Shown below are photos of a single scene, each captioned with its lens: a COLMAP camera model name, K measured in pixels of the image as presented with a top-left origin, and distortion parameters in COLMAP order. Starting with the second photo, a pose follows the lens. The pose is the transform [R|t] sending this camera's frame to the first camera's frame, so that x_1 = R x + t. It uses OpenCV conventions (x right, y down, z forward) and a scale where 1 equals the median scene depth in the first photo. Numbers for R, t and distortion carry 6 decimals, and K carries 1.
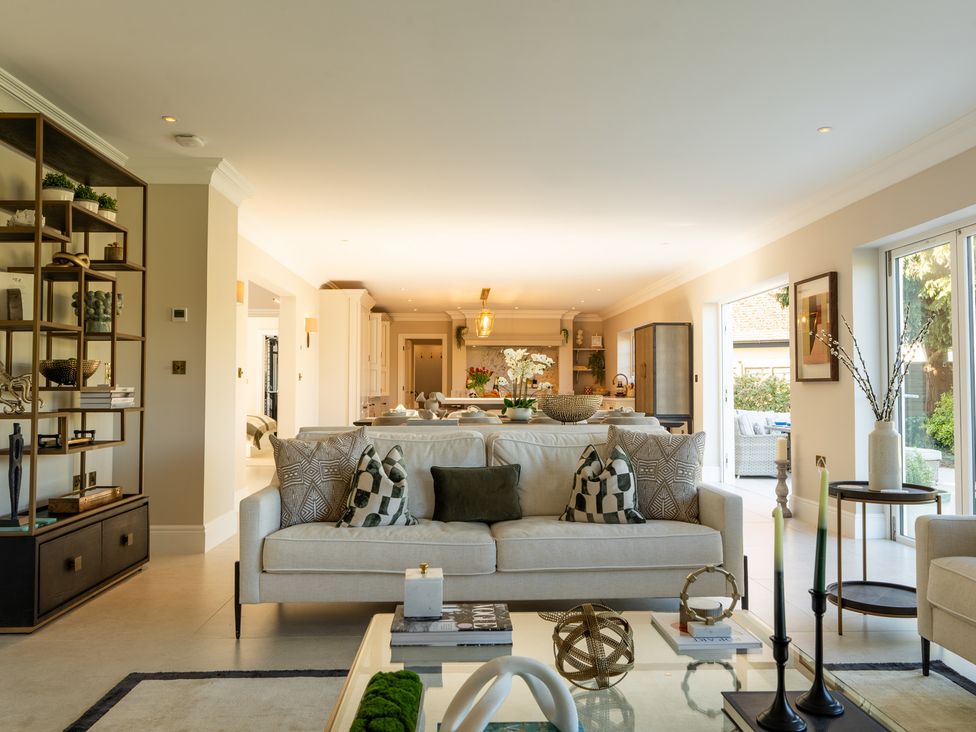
lens RADIAL K [[752.7, 0, 492.4], [0, 752.7, 364.0], [0, 0, 1]] dist [0.008492, 0.013053]
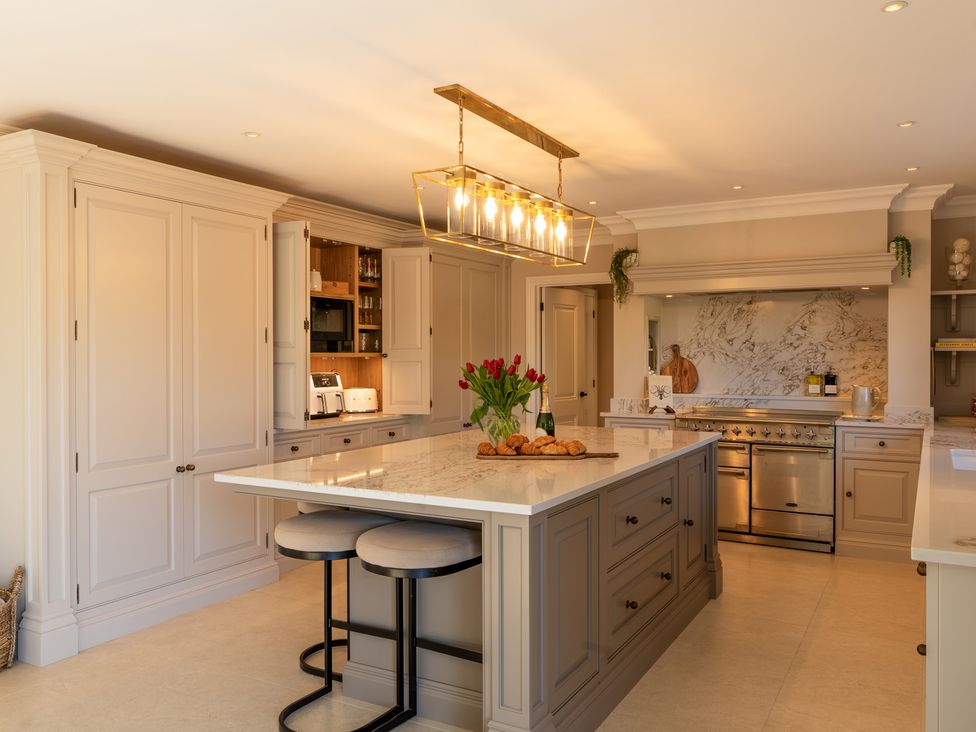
lens RADIAL K [[752.7, 0, 517.8], [0, 752.7, 355.3], [0, 0, 1]] dist [0.008492, 0.013053]
pose [[0.855496, 0.000332, -0.517809, 0.330664], [0.019957, 0.999236, 0.033612, -0.015954], [0.517424, -0.039089, 0.854836, 1.559728]]
